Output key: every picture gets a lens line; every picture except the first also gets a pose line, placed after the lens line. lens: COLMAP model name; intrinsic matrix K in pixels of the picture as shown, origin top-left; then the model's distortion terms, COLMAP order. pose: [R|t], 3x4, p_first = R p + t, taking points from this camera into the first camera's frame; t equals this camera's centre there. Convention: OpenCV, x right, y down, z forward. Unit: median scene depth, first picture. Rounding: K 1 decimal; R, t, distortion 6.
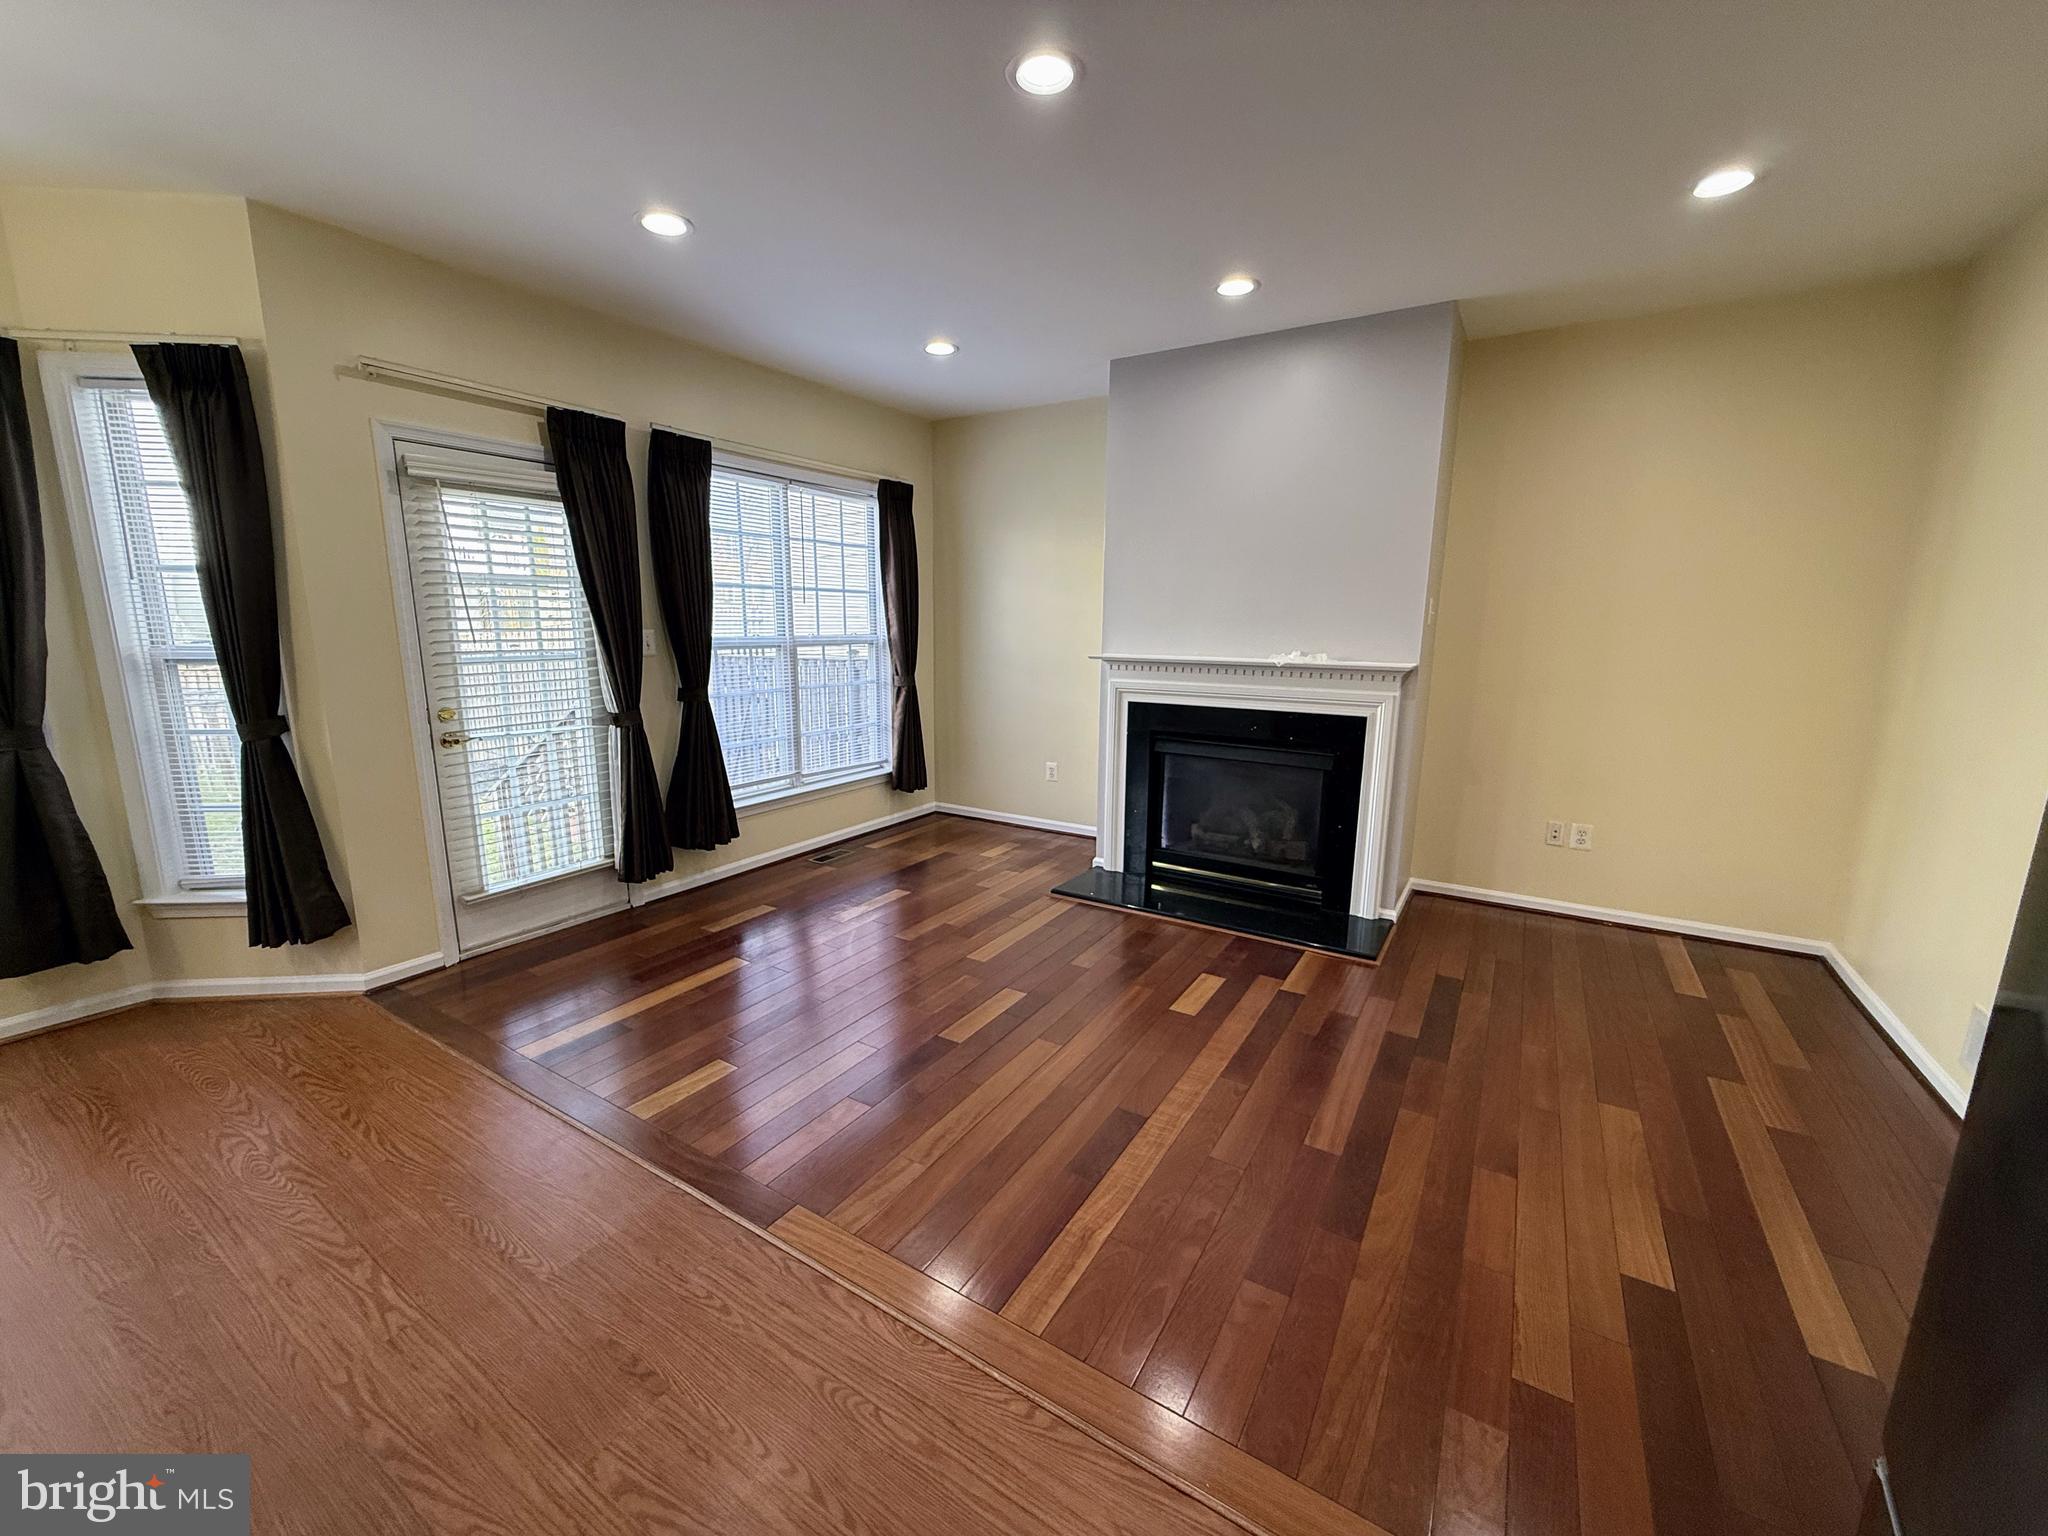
lens RADIAL K [[813.3, 0, 1022.9], [0, 813.3, 760.8], [0, 0, 1]] dist [0.000087, 0.000119]
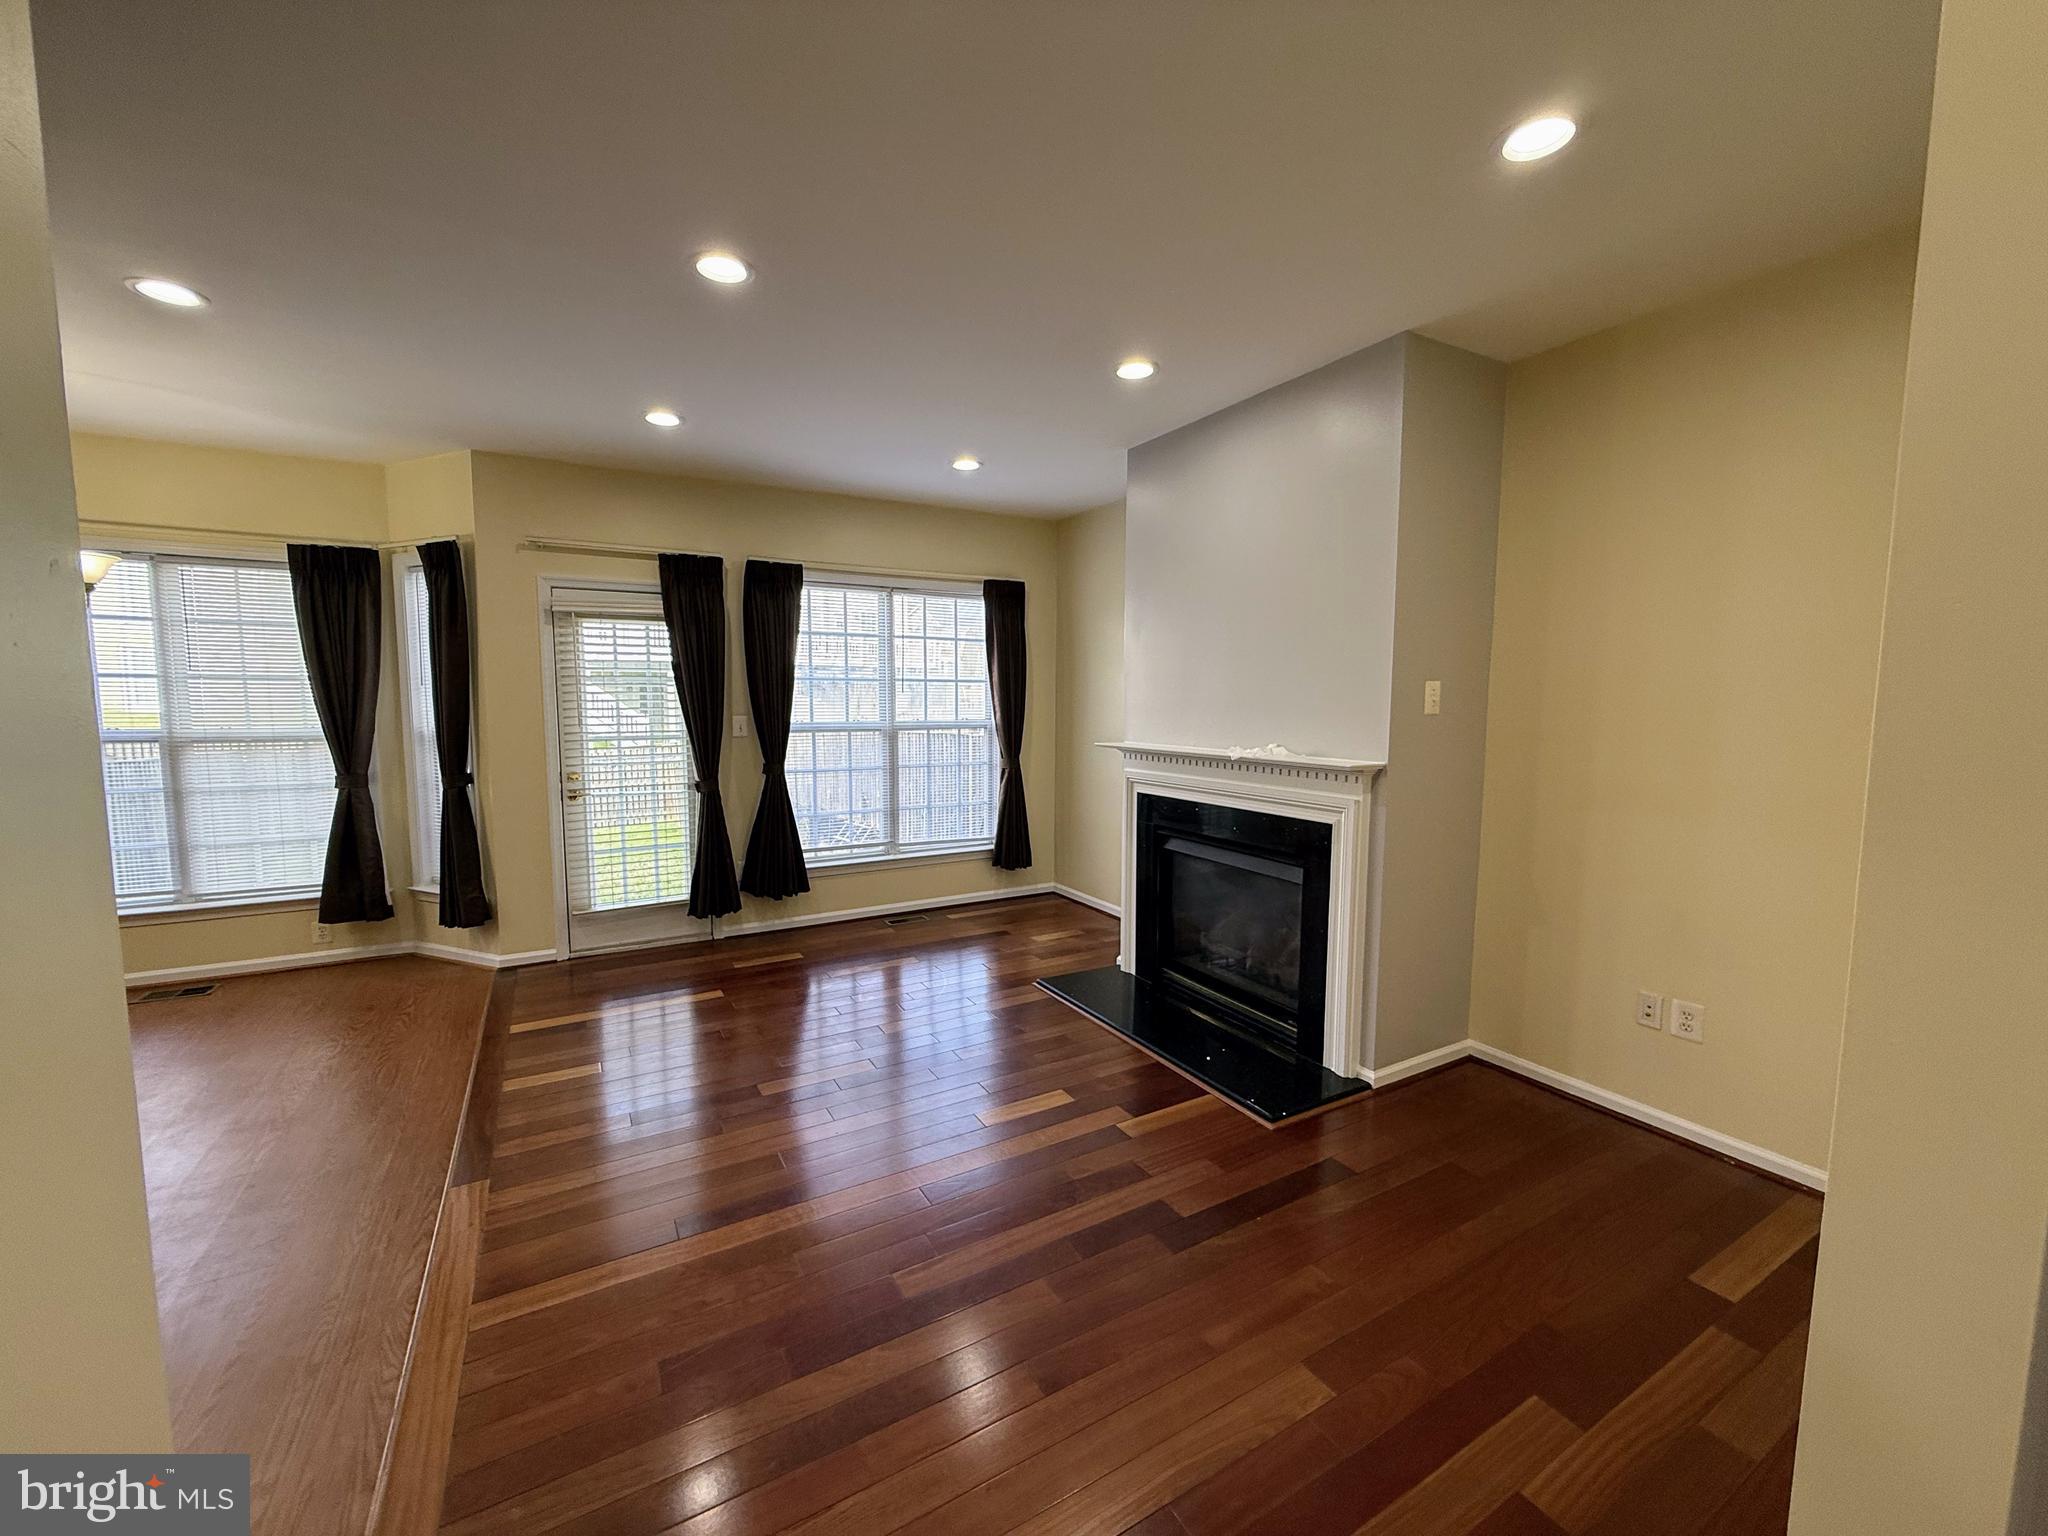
lens RADIAL K [[813.3, 0, 1025.1], [0, 813.3, 759.9], [0, 0, 1]] dist [0.000087, 0.000119]
pose [[0.879962, 0.029669, -0.474117, 0.546392], [-0.076406, 0.993893, -0.079613, -0.029345], [0.468859, 0.106282, 0.876855, 0.120989]]
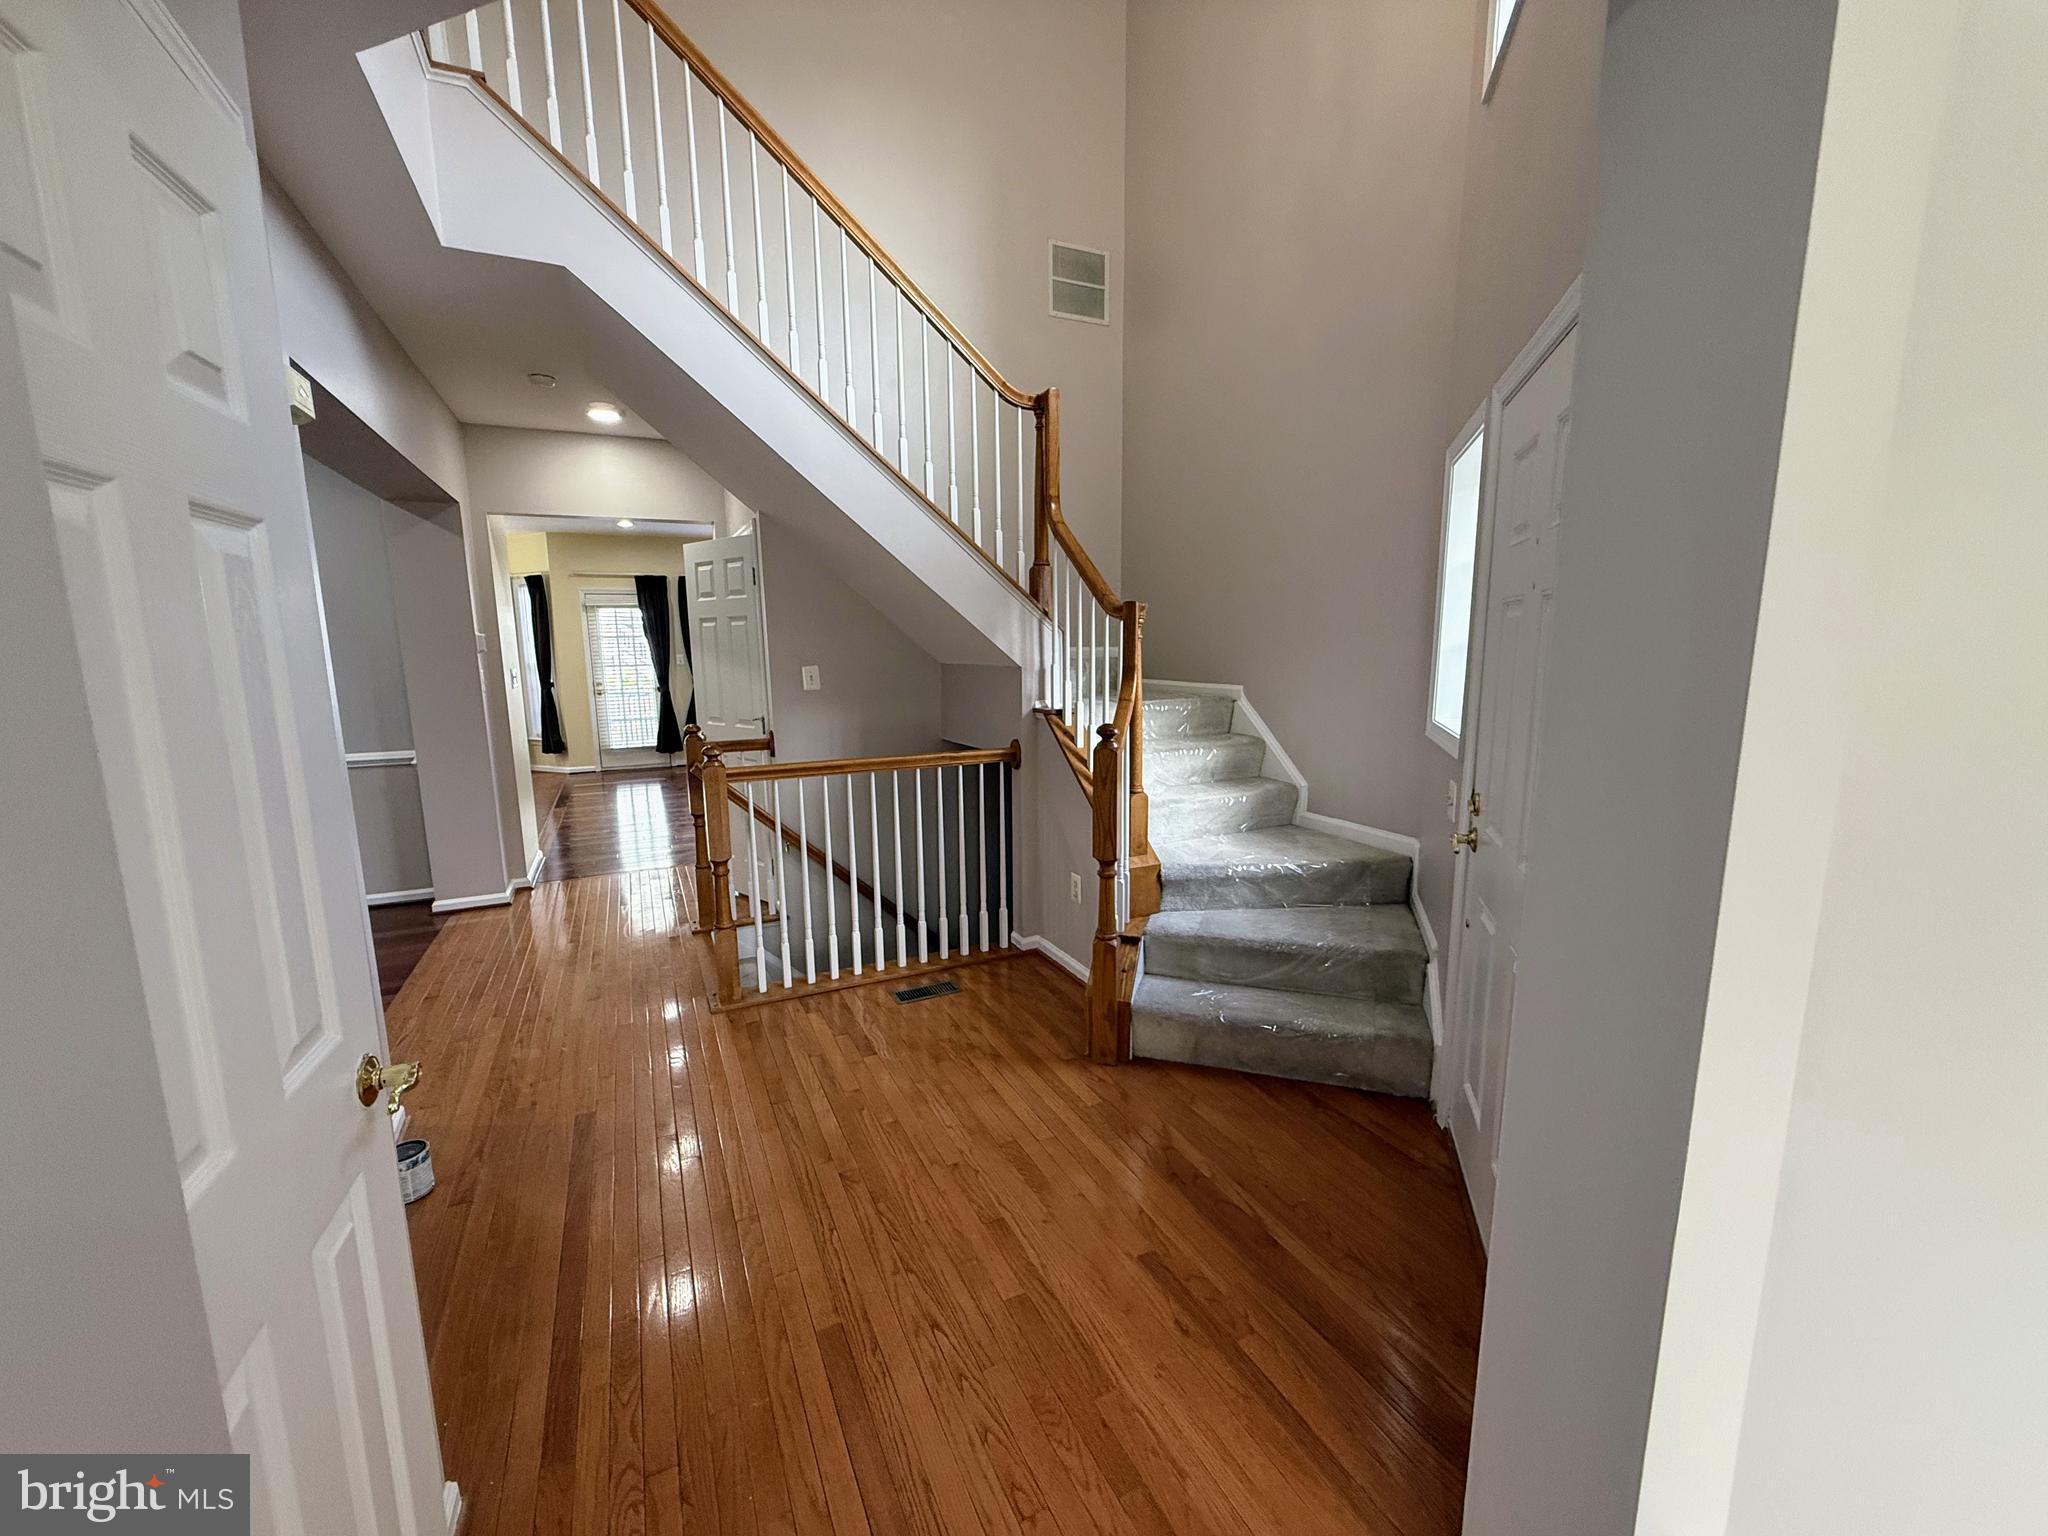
lens RADIAL K [[813.3, 0, 1028.3], [0, 813.3, 758.9], [0, 0, 1]] dist [0.000087, 0.000119]
pose [[0.843853, 0.059434, -0.533272, 1.887560], [-0.074464, 0.997201, -0.006692, 0.101349], [0.531382, 0.045357, 0.845917, -0.560651]]
